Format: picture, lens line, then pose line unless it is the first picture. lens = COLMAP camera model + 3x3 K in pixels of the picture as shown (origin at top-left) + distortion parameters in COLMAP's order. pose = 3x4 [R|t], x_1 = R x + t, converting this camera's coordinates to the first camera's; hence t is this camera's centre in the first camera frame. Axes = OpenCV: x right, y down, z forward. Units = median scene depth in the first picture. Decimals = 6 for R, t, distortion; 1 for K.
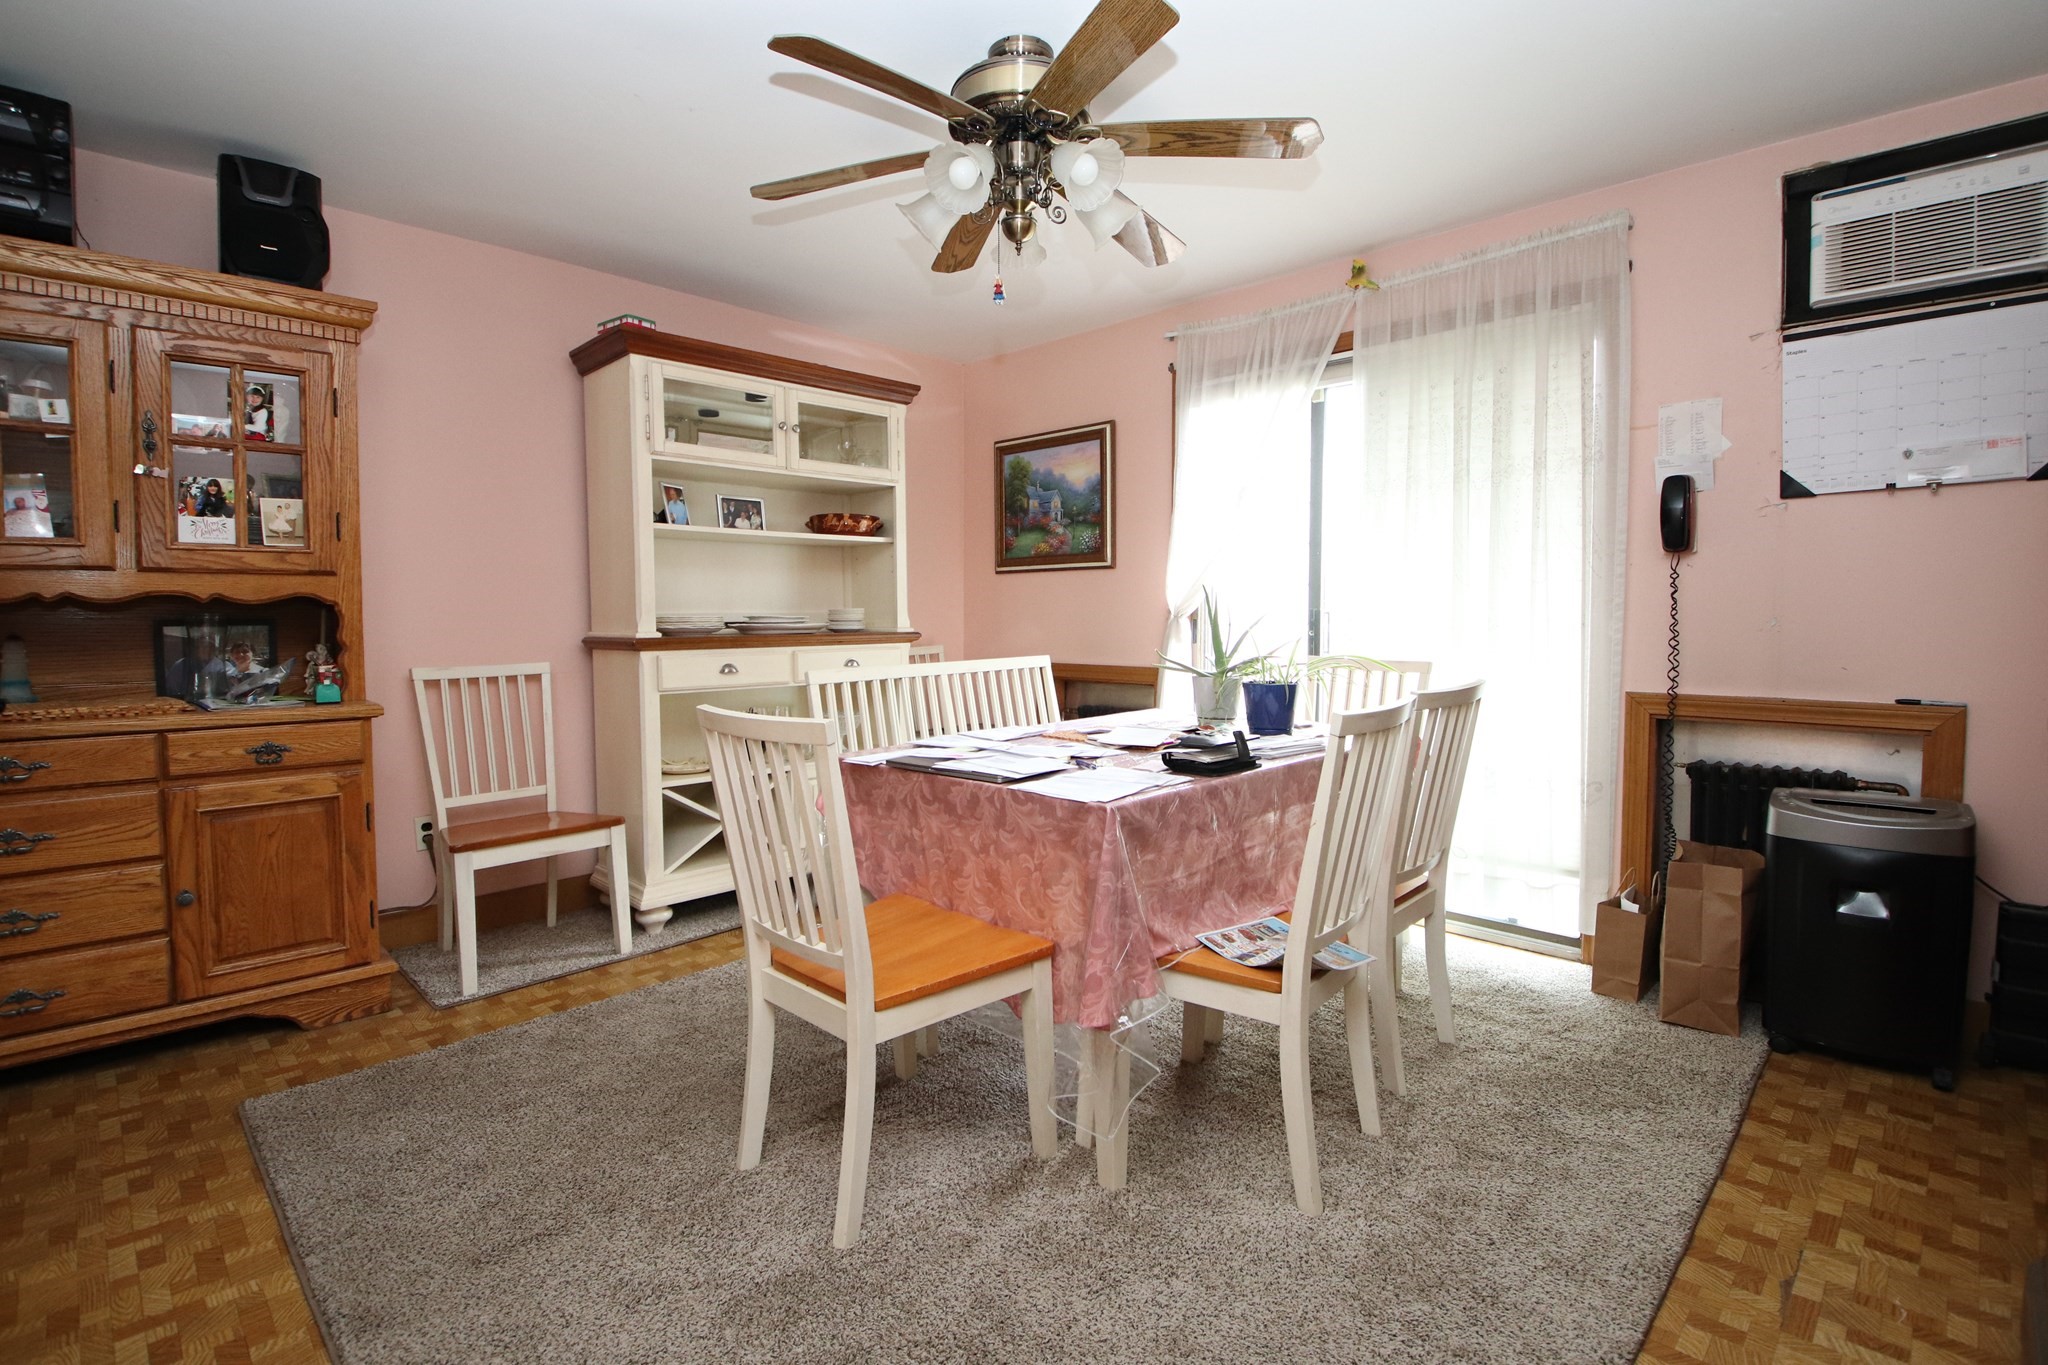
lens RADIAL K [[944.4, 0, 1014.6], [0, 944.4, 665.9], [0, 0, 1]] dist [0.016129, -0.026692]
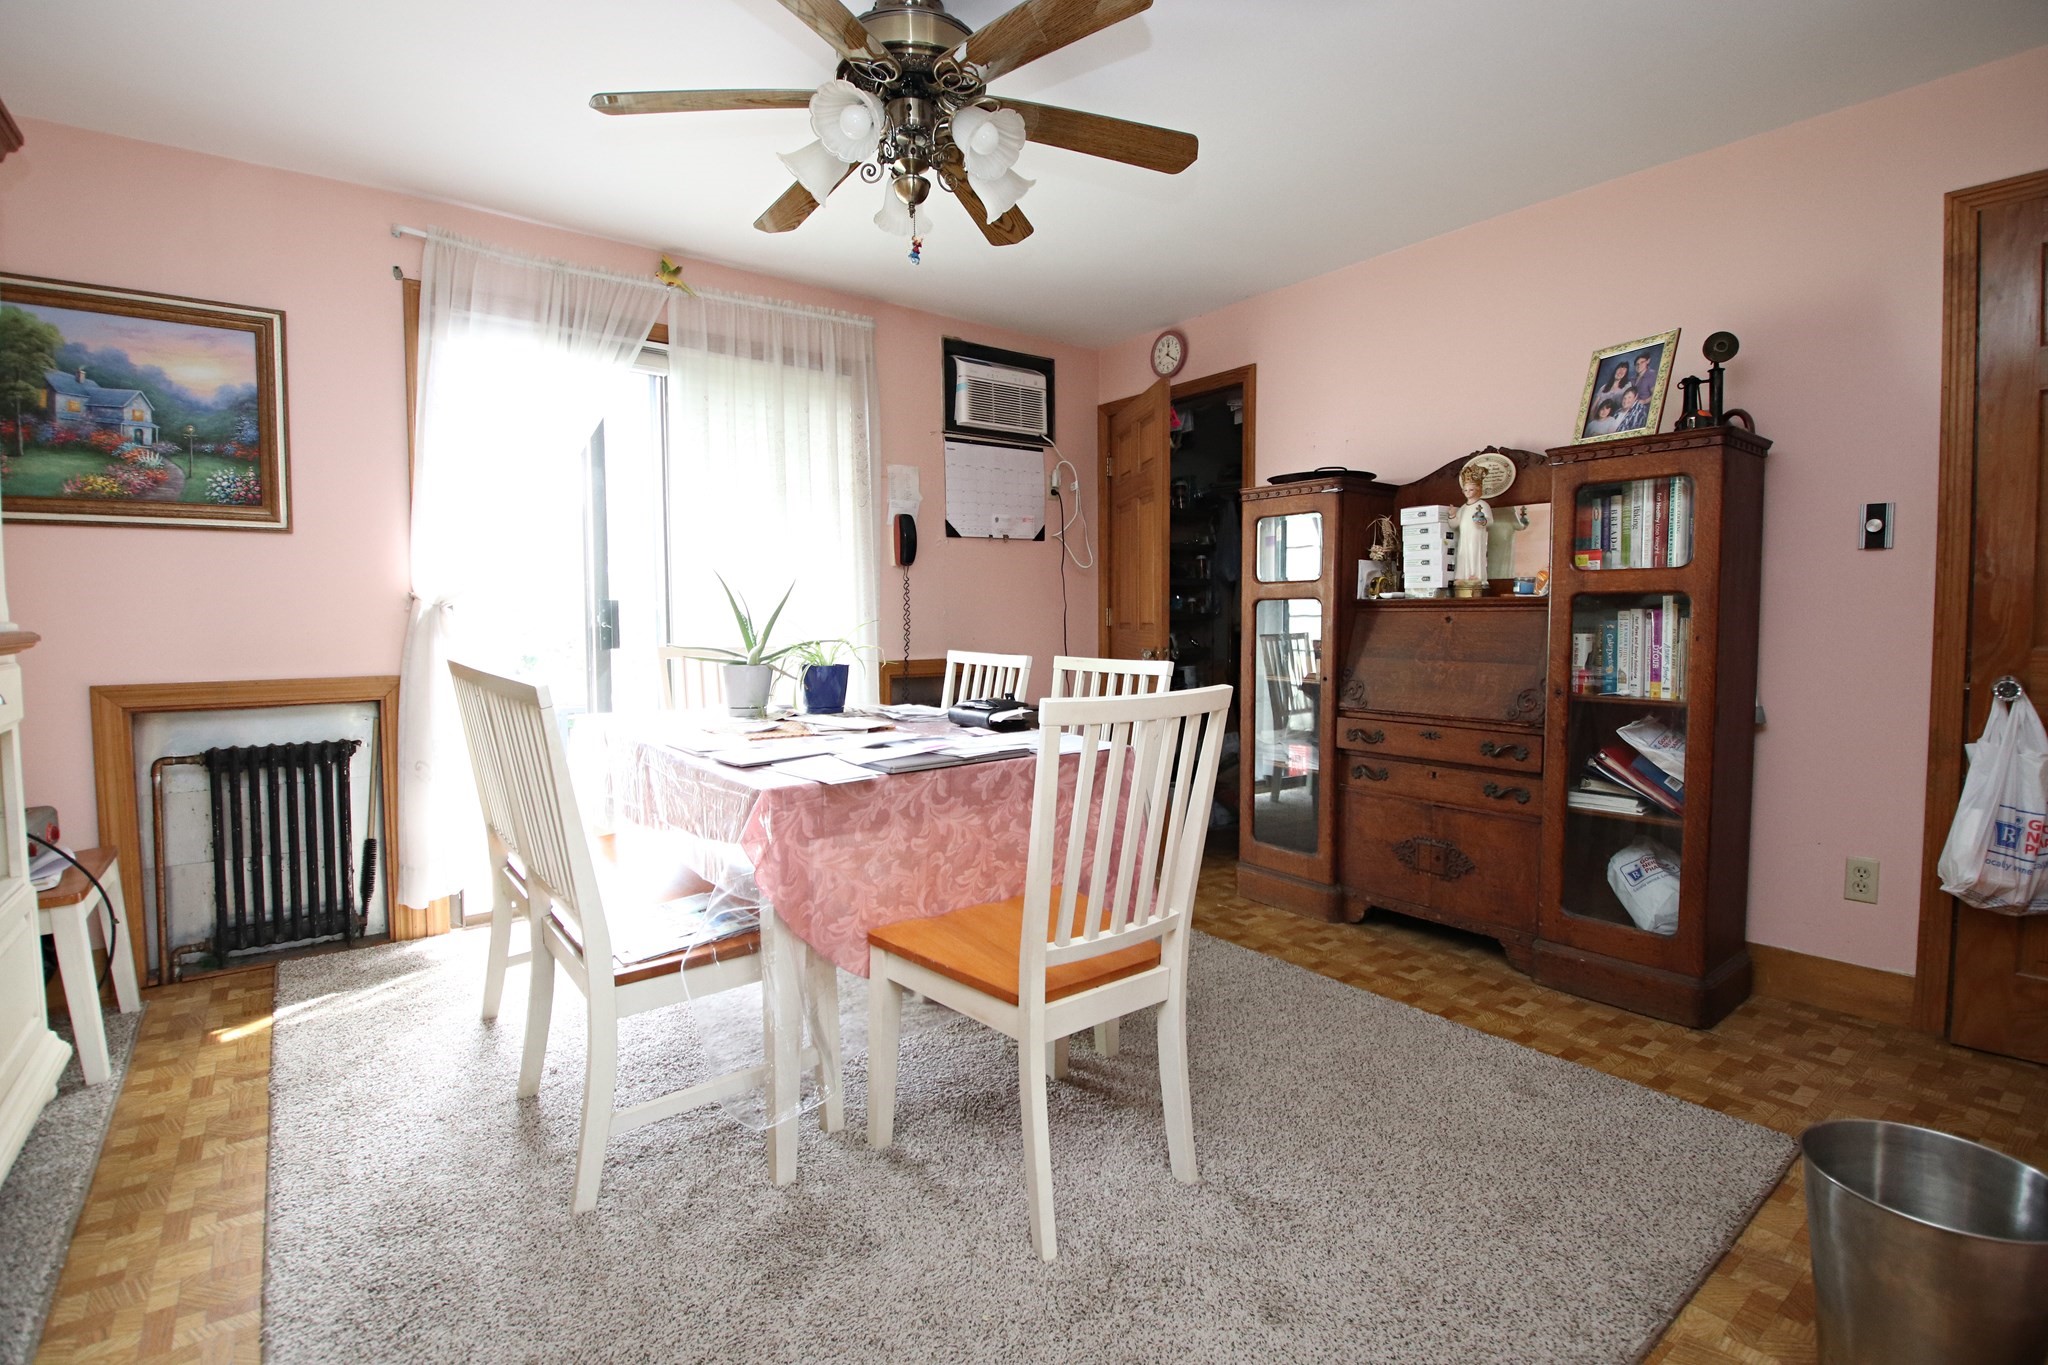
lens RADIAL K [[944.4, 0, 1014.6], [0, 944.4, 665.9], [0, 0, 1]] dist [0.016129, -0.026692]
pose [[0.144005, -0.045085, 0.988549, -0.621309], [0.056835, 0.997689, 0.037222, -0.007484], [-0.987944, 0.050824, 0.146234, 0.516720]]
